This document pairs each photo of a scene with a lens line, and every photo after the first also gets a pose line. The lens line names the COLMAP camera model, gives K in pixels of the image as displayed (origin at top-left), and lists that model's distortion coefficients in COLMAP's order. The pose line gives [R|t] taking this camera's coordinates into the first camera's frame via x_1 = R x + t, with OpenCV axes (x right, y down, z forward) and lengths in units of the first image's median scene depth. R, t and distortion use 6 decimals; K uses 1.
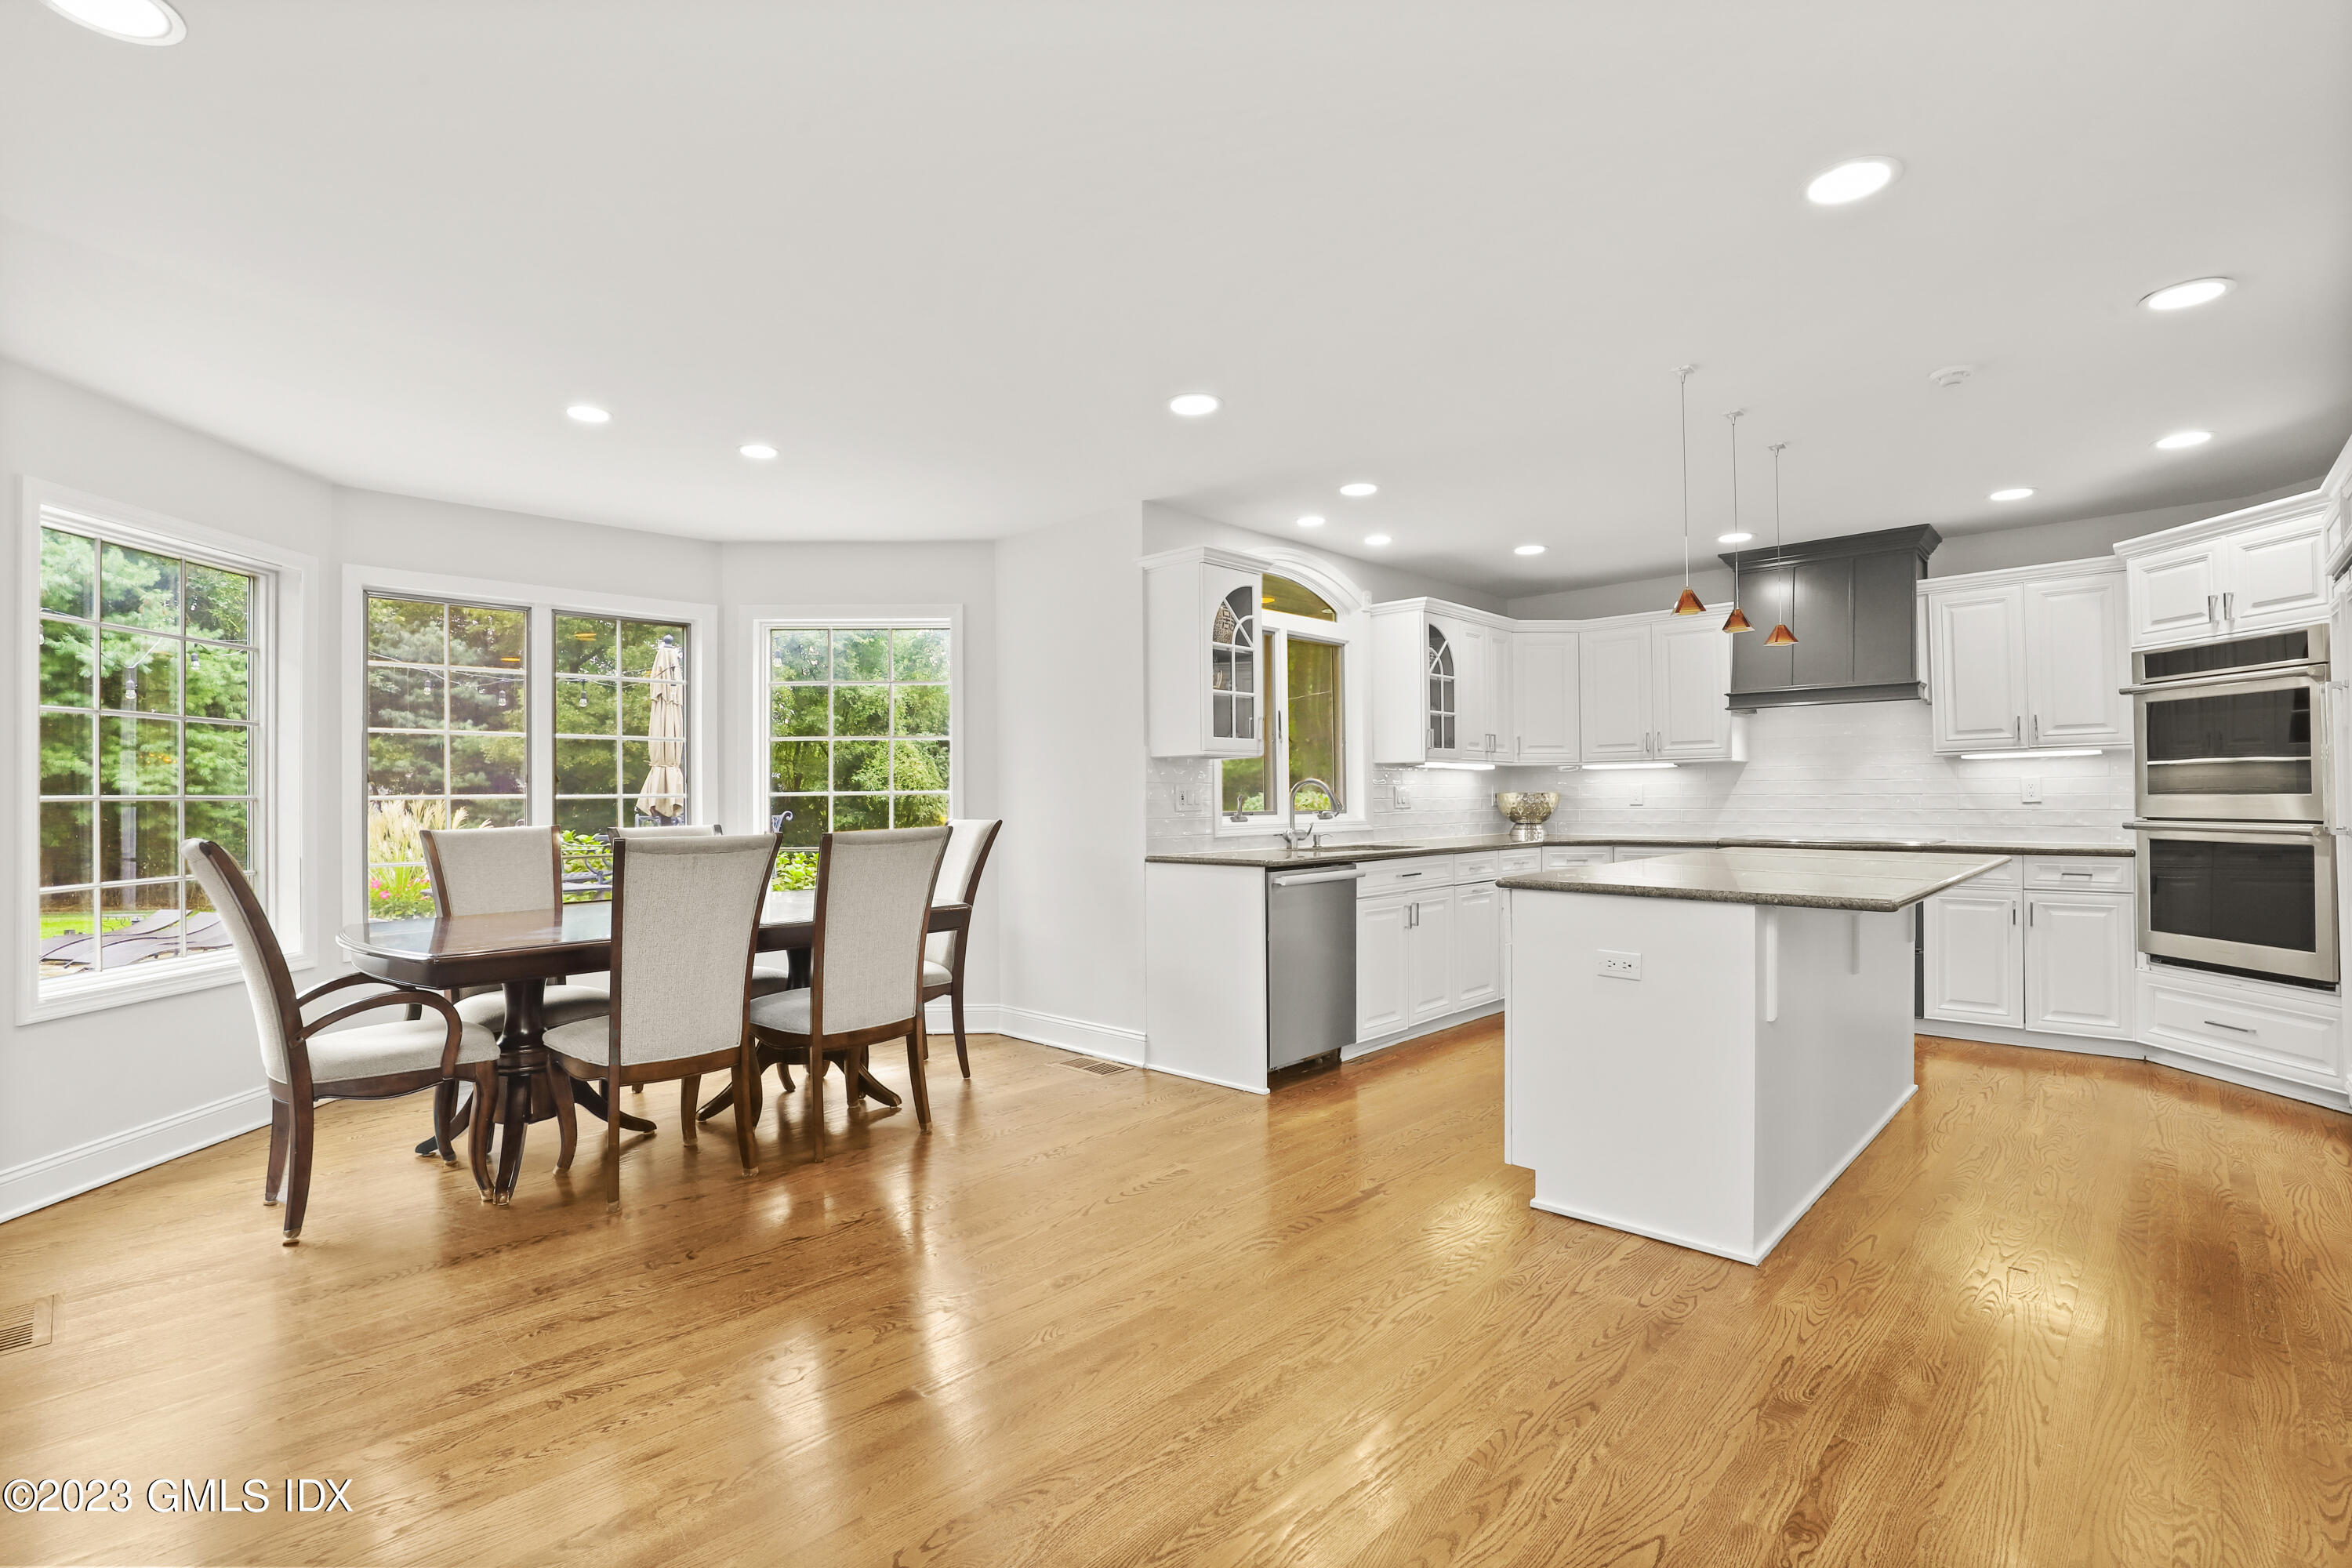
lens RADIAL K [[1084.0, 0, 1168.2], [0, 1084.0, 788.7], [0, 0, 1]] dist [-0.023699, 0.000200]
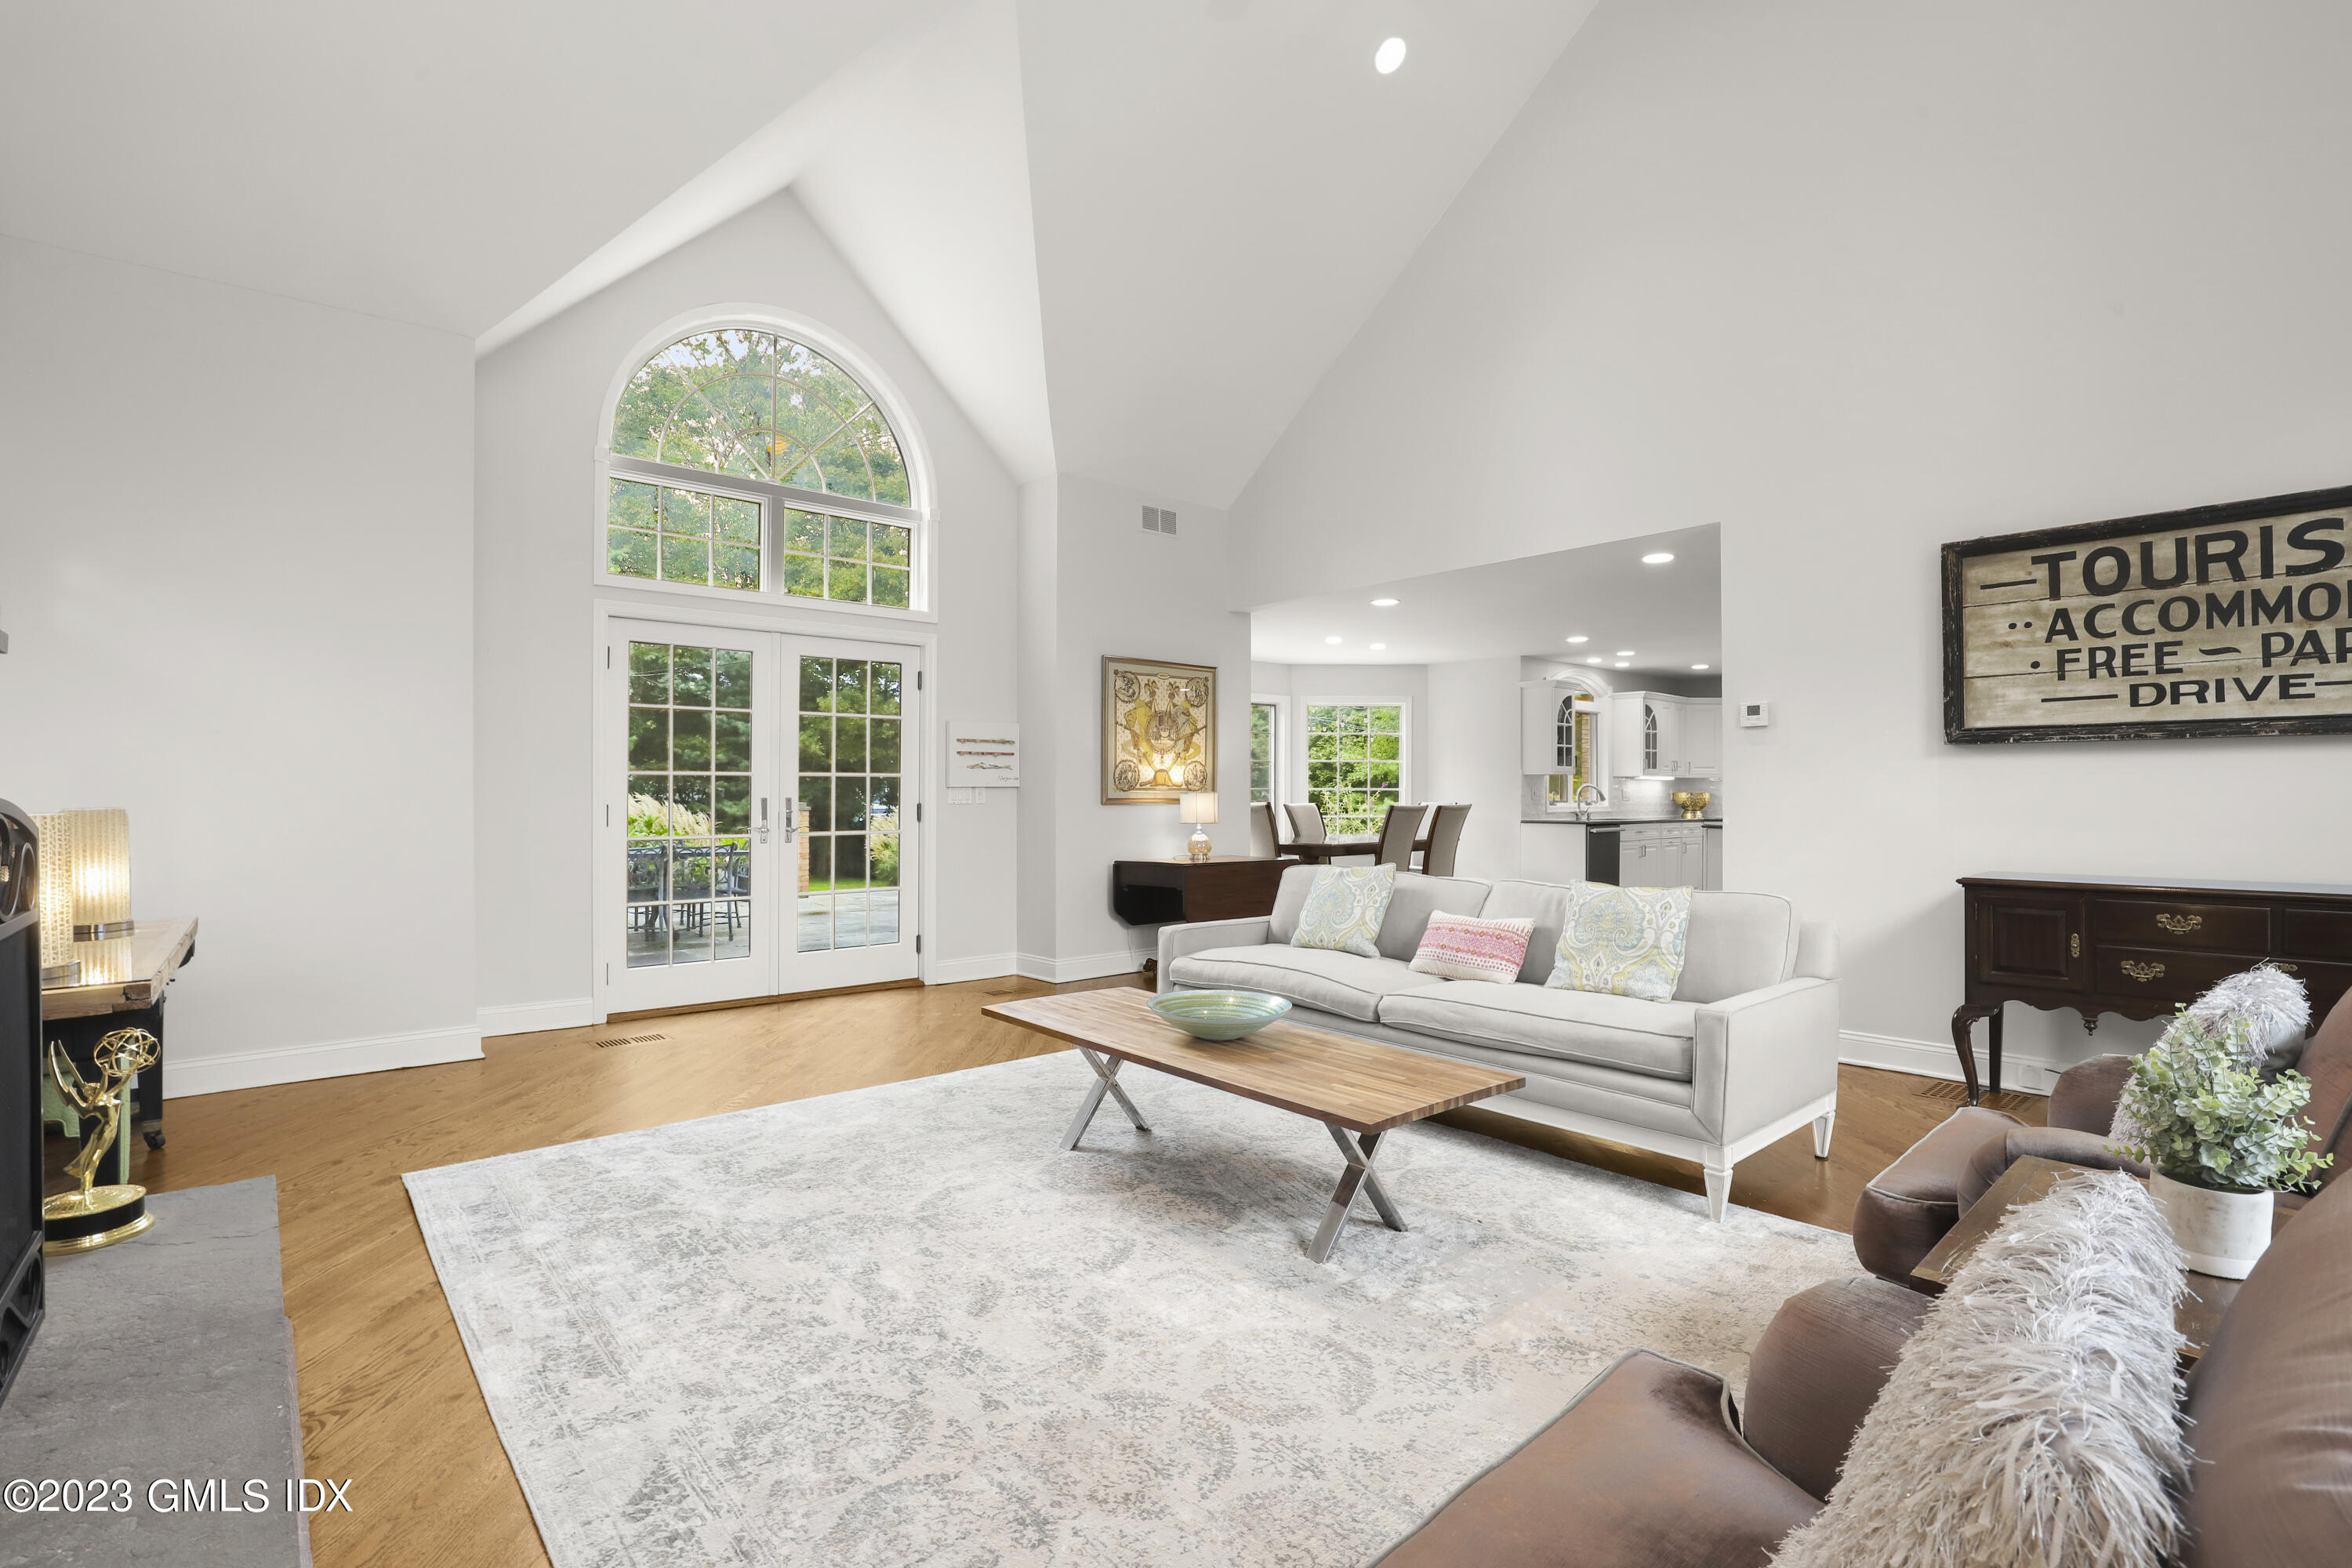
lens RADIAL K [[1084.0, 0, 1168.2], [0, 1084.0, 788.7], [0, 0, 1]] dist [-0.023699, 0.000200]
pose [[0.995661, 0.010815, -0.092428, -0.449877], [-0.010501, 0.999937, 0.003886, -0.001135], [0.092464, -0.002899, 0.995712, -1.046734]]
